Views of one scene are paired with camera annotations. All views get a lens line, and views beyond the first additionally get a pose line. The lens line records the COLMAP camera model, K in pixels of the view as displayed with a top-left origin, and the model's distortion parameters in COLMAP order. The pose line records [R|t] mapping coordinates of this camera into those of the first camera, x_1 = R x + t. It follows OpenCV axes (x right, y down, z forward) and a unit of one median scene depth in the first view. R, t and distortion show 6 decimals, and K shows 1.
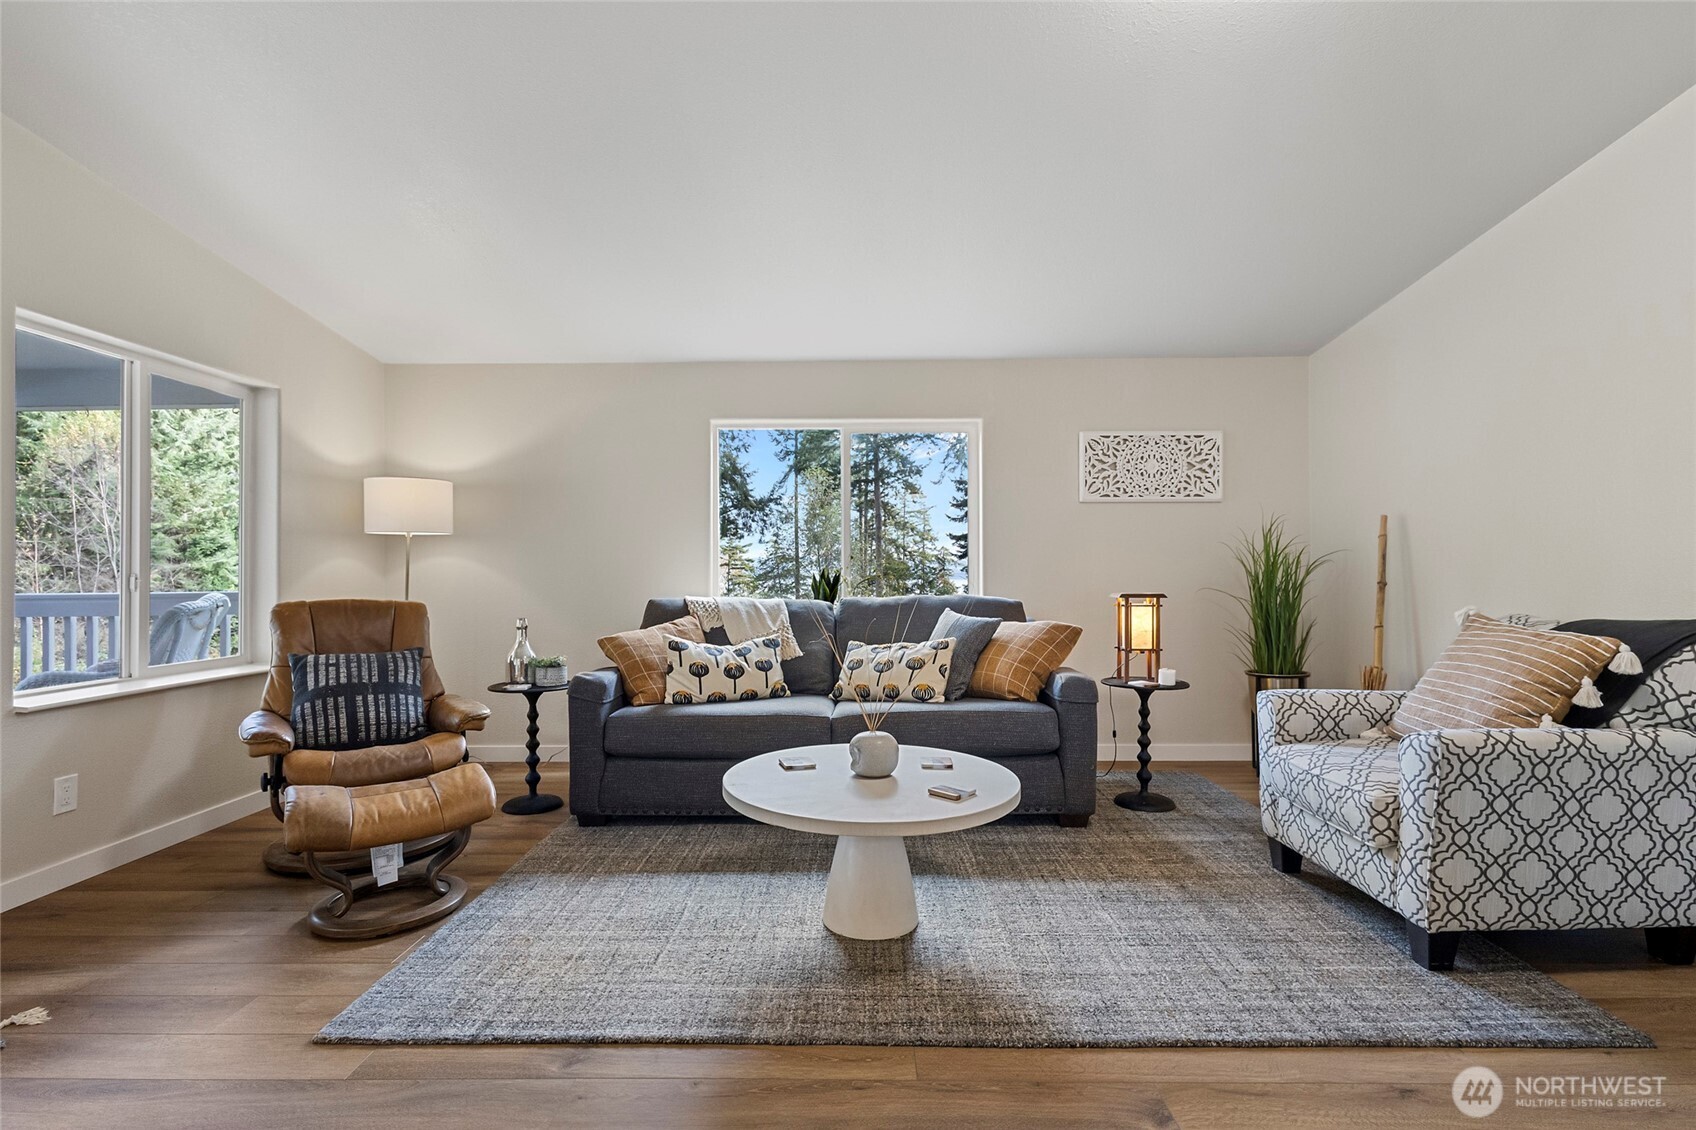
lens RADIAL K [[781.4, 0, 849.5], [0, 781.4, 574.1], [0, 0, 1]] dist [0.002943, 0.000062]
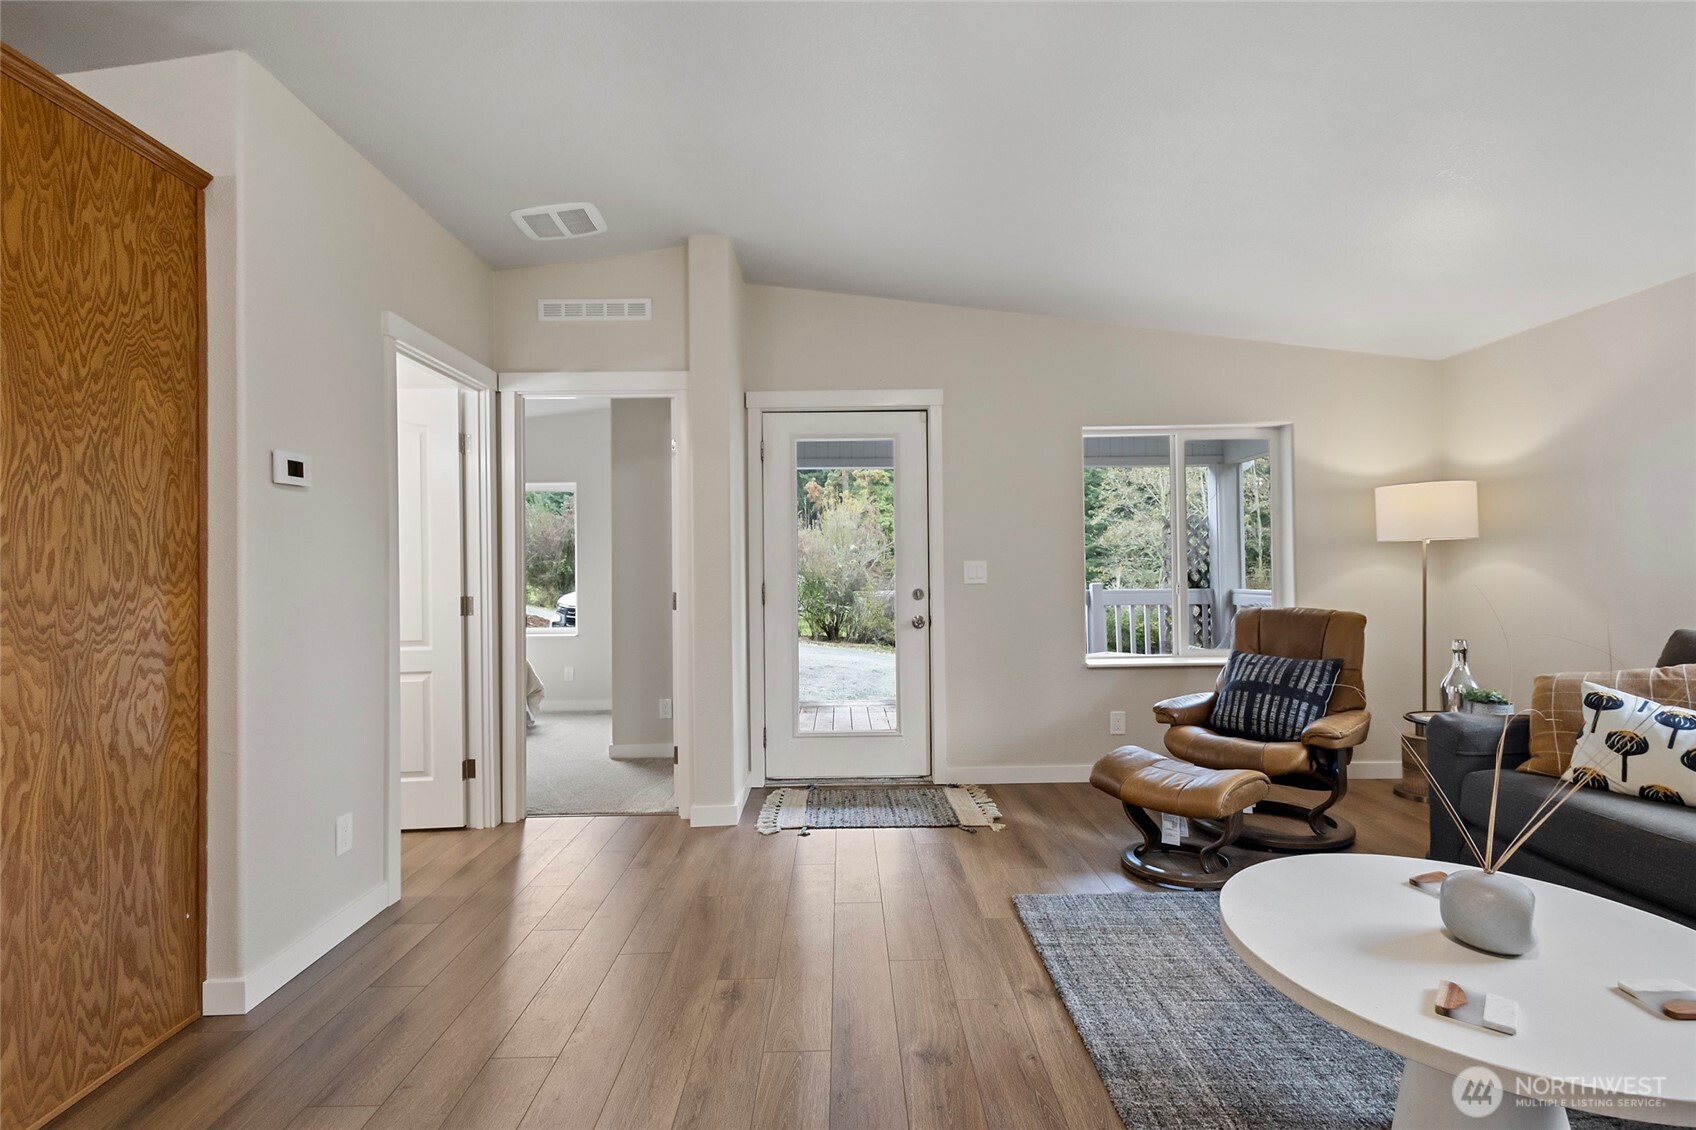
lens RADIAL K [[792.1, 0, 852.1], [0, 792.1, 563.0], [0, 0, 1]] dist [-0.000834, -0.000418]
pose [[0.011965, -0.003180, -0.999923, 0.518601], [0.012309, 0.999920, -0.003033, -0.038106], [0.999853, -0.012272, 0.012003, 0.395917]]
